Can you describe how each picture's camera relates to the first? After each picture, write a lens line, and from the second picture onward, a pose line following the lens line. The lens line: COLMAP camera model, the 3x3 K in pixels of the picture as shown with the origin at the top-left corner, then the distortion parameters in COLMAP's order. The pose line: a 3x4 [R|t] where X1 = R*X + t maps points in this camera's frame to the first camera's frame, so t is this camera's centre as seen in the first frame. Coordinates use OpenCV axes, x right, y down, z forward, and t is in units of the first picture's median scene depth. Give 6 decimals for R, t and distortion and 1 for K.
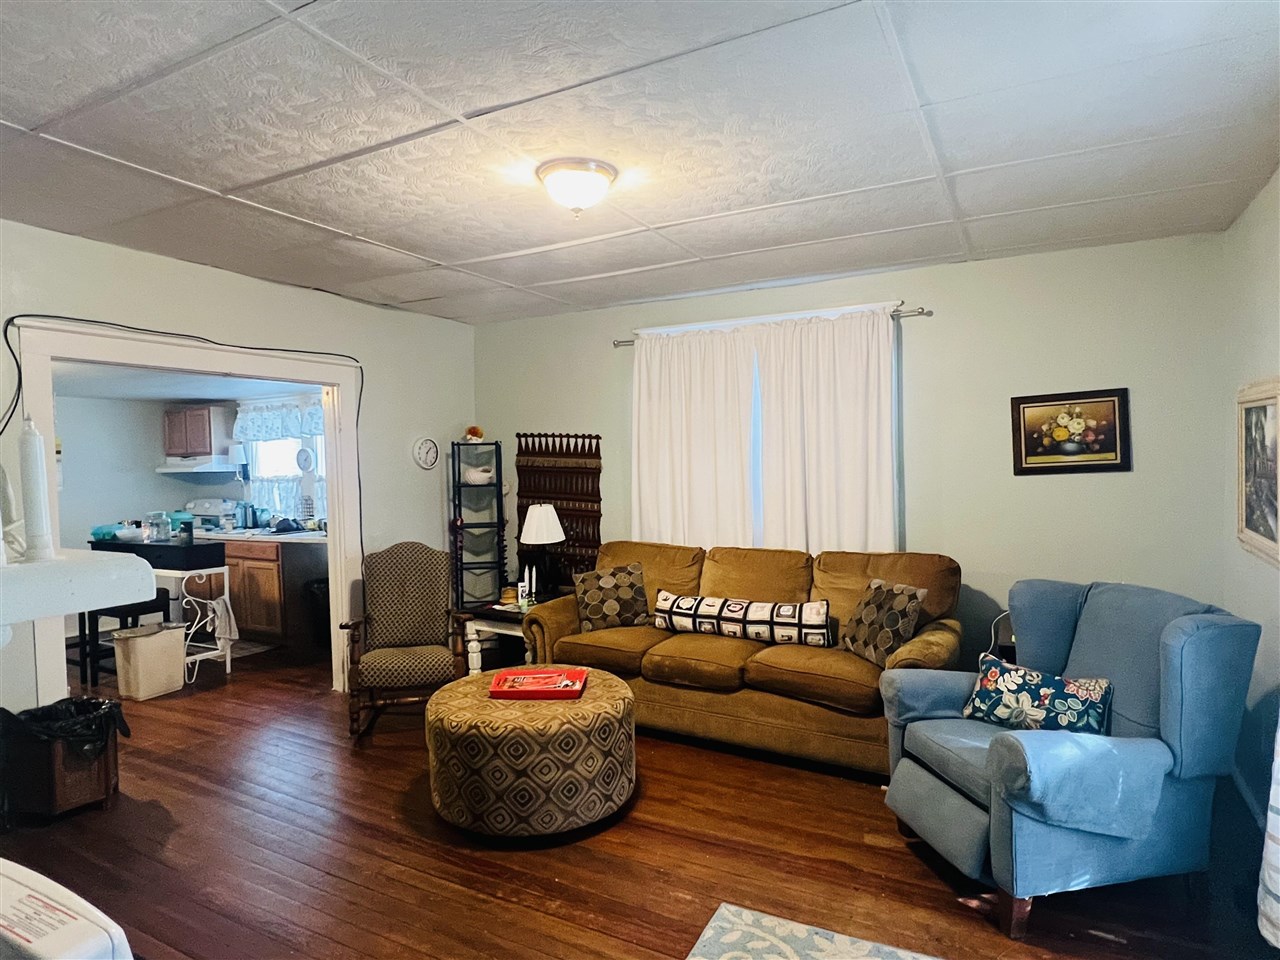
lens RADIAL K [[727.9, 0, 637.9], [0, 727.9, 481.4], [0, 0, 1]] dist [-0.009801, -0.001215]
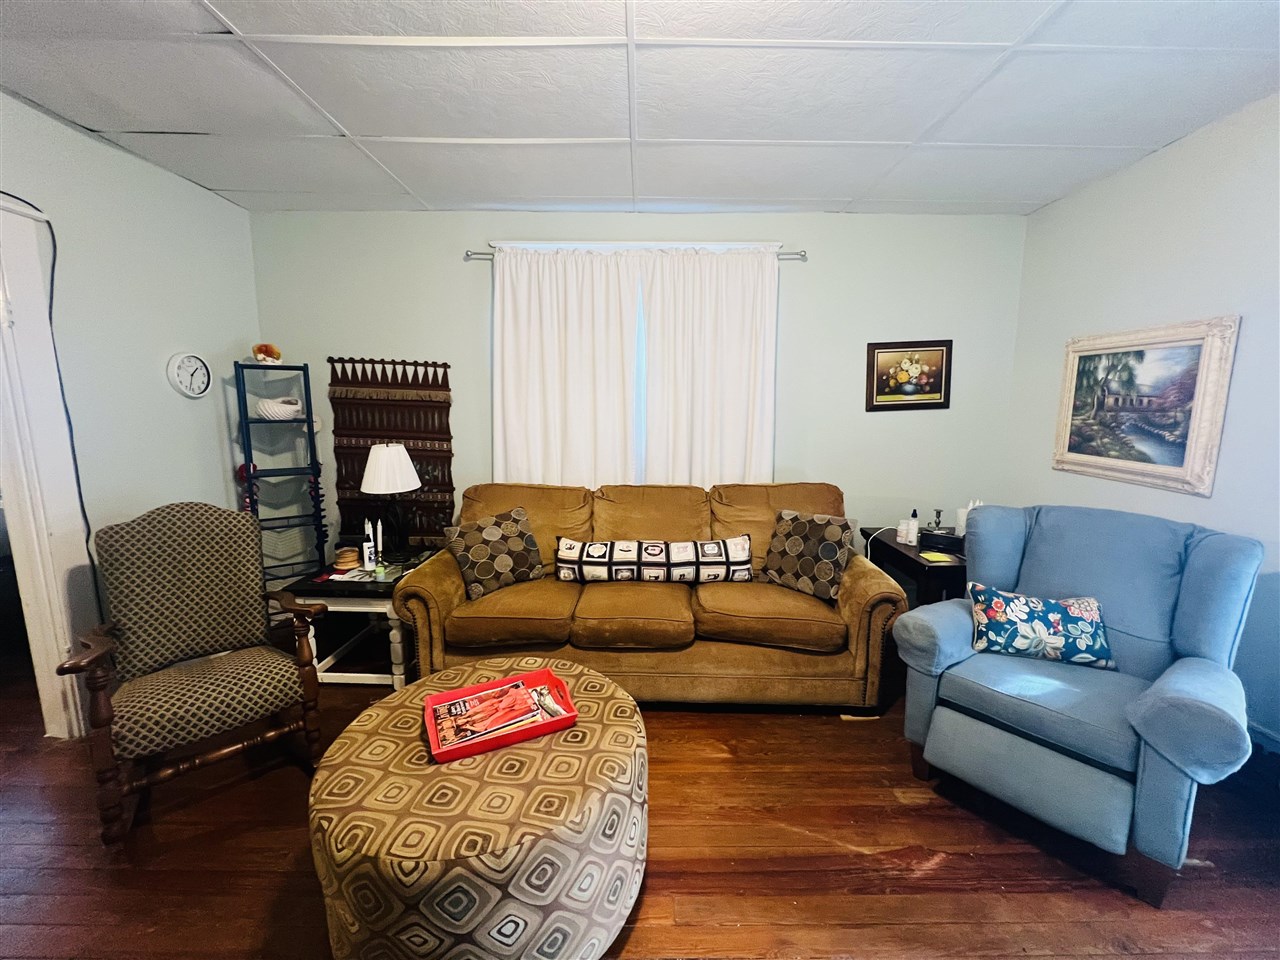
lens RADIAL K [[512.9, 0, 645.2], [0, 512.9, 479.5], [0, 0, 1]] dist [-0.001554, -0.000148]
pose [[0.878088, -0.050240, 0.475855, -0.189054], [-0.000191, 0.994436, 0.105343, 0.013035], [-0.478499, -0.092591, 0.873193, 0.443881]]
